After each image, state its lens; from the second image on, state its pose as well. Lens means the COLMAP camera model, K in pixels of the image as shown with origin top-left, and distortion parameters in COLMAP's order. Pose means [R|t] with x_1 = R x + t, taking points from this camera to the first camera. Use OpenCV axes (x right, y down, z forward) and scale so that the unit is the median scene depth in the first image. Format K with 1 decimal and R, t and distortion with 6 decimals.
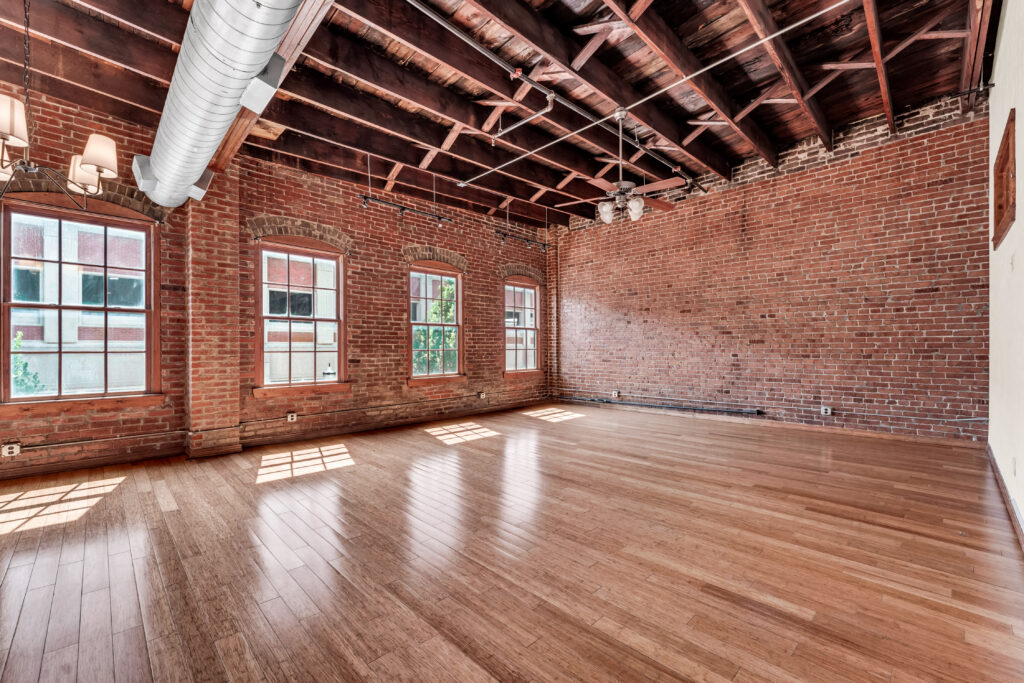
lens RADIAL K [[418.9, 0, 520.7], [0, 418.9, 347.2], [0, 0, 1]] dist [0.001754, 0.001283]
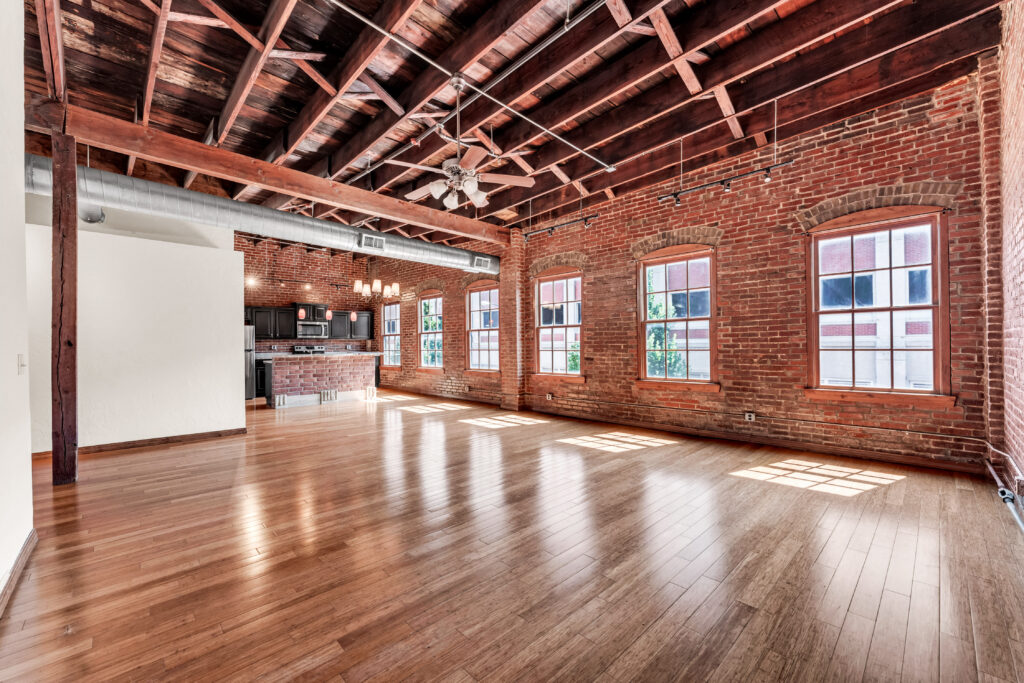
lens RADIAL K [[418.9, 0, 502.4], [0, 418.9, 347.6], [0, 0, 1]] dist [0.001754, 0.001283]
pose [[-0.037758, 0.000842, -0.999287, 0.790509], [0.006001, 0.999982, 0.000616, -0.000768], [0.999269, -0.005974, -0.037763, 0.807561]]
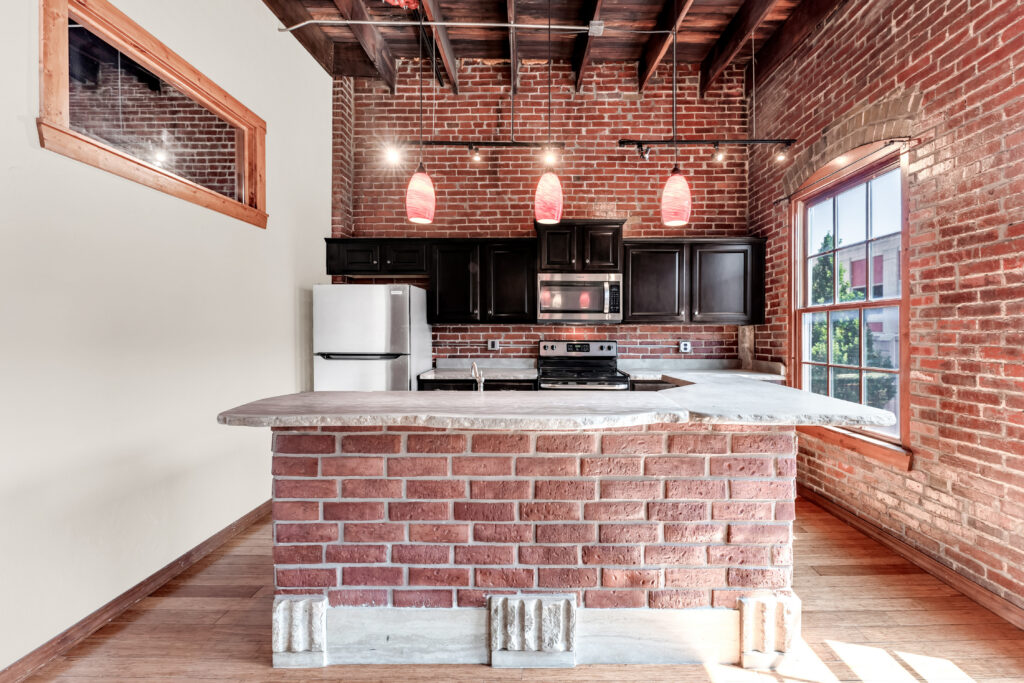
lens RADIAL K [[418.9, 0, 535.2], [0, 418.9, 333.0], [0, 0, 1]] dist [0.001754, 0.001283]
pose [[-0.715268, -0.001370, -0.698849, -0.540570], [-0.004499, 0.999986, 0.002645, -0.029621], [0.698836, 0.005036, -0.715264, 0.312999]]
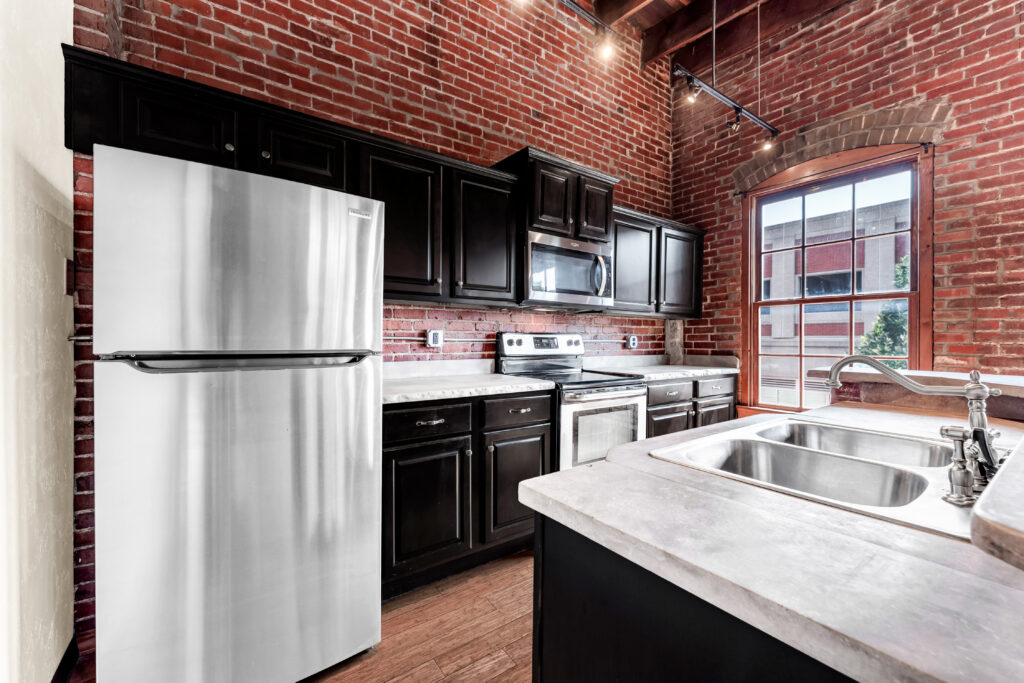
lens RADIAL K [[418.9, 0, 510.9], [0, 418.9, 338.8], [0, 0, 1]] dist [0.001754, 0.001283]
pose [[-0.172040, -0.005839, -0.985073, -0.568036], [-0.010276, 0.999939, -0.004132, -0.005548], [0.985036, 0.009412, -0.172090, -0.096643]]
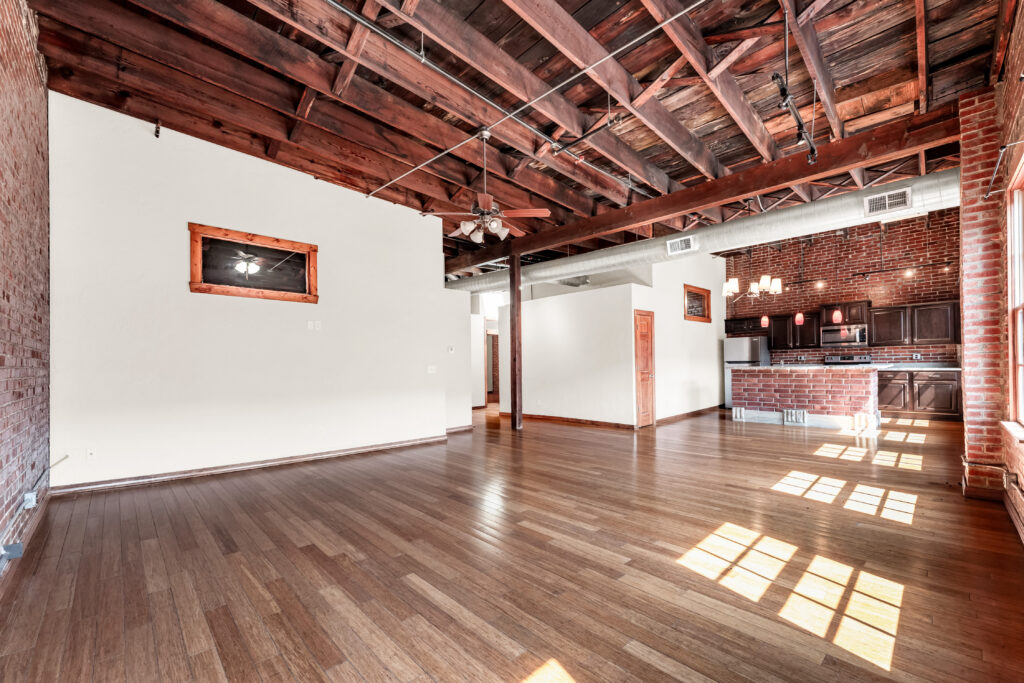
lens RADIAL K [[418.9, 0, 509.4], [0, 418.9, 365.9], [0, 0, 1]] dist [0.001754, 0.001283]
pose [[-0.999032, 0.017889, 0.040179, 0.097845], [0.018084, 0.999826, 0.004494, -0.004647], [-0.040091, 0.005216, -0.999182, 1.460265]]
